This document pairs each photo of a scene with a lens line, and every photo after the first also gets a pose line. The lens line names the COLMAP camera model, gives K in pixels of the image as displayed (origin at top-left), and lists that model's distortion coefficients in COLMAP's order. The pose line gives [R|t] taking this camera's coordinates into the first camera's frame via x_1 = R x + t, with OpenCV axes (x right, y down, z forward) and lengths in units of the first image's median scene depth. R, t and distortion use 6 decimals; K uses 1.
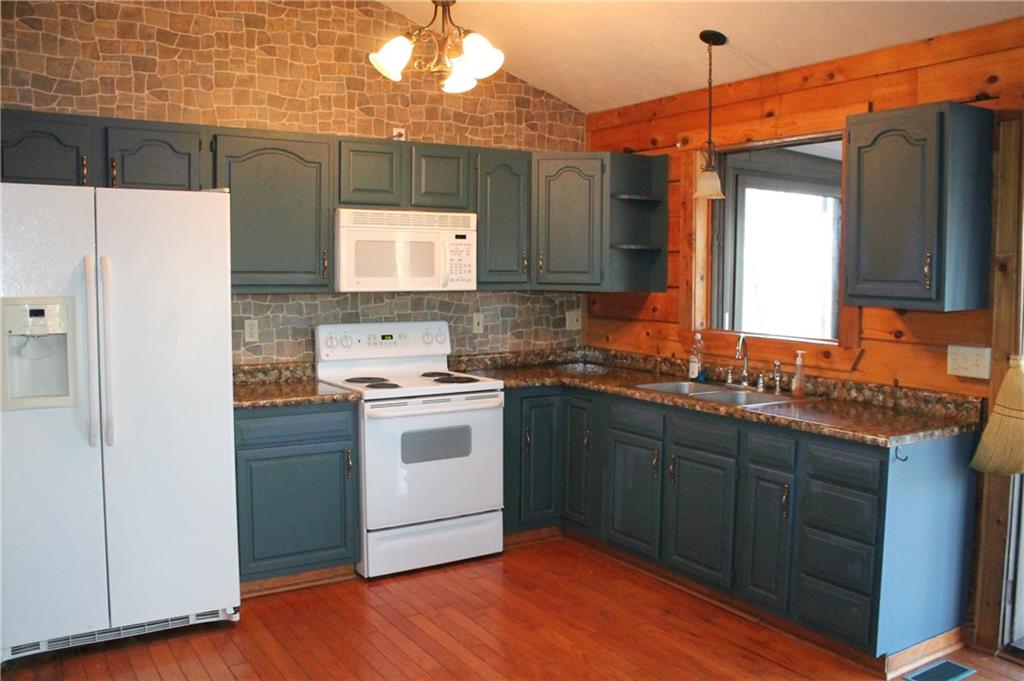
lens RADIAL K [[898.2, 0, 513.5], [0, 898.2, 335.6], [0, 0, 1]] dist [-0.092946, 0.034524]
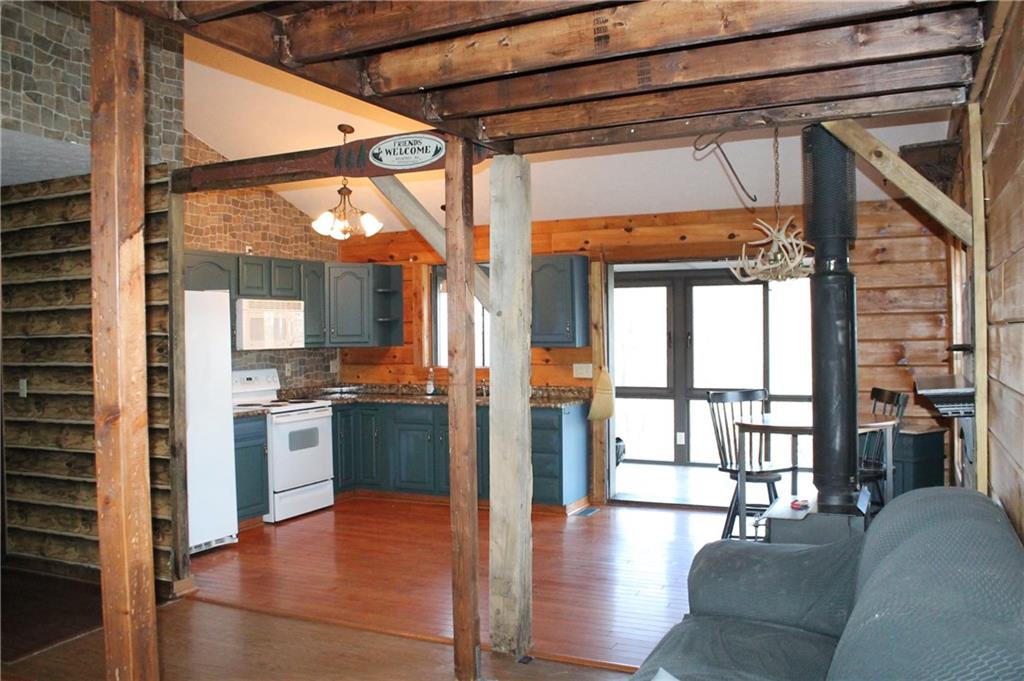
lens RADIAL K [[898.2, 0, 511.9], [0, 898.2, 340.4], [0, 0, 1]] dist [-0.092946, 0.034524]
pose [[0.853510, -0.025248, 0.520464, -0.578062], [0.059683, 0.996989, -0.049510, 0.040112], [-0.517647, 0.073320, 0.852447, -0.593136]]
